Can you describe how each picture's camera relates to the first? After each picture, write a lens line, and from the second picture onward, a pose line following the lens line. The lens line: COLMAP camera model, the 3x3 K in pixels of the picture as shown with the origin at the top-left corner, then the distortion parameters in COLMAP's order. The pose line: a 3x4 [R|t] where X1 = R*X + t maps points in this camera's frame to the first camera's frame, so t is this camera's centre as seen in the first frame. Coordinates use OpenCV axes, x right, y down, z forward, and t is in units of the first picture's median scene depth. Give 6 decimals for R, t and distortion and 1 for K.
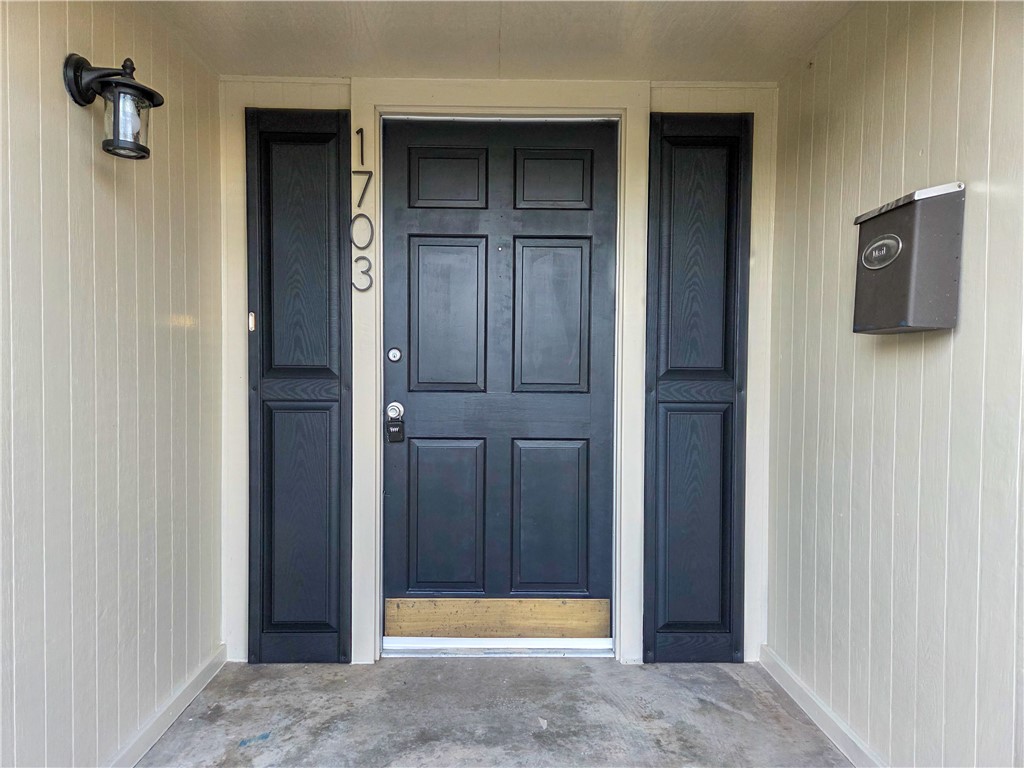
lens RADIAL K [[643.2, 0, 511.7], [0, 643.2, 388.6], [0, 0, 1]] dist [0.002735, -0.000387]
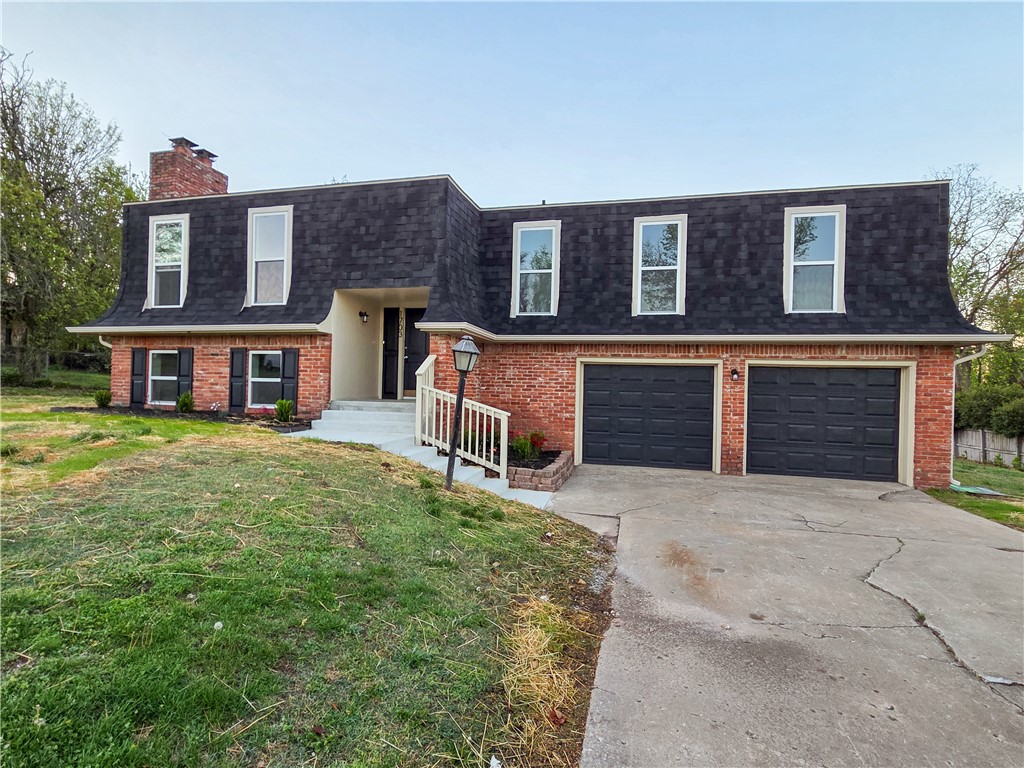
lens RADIAL K [[518.7, 0, 522.4], [0, 518.7, 394.7], [0, 0, 1]] dist [0.000864, 0.003199]
pose [[0.959040, 0.020139, -0.282552, 2.211702], [-0.029195, 0.999185, -0.027878, 0.481341], [0.281761, 0.034985, 0.958847, -3.267768]]
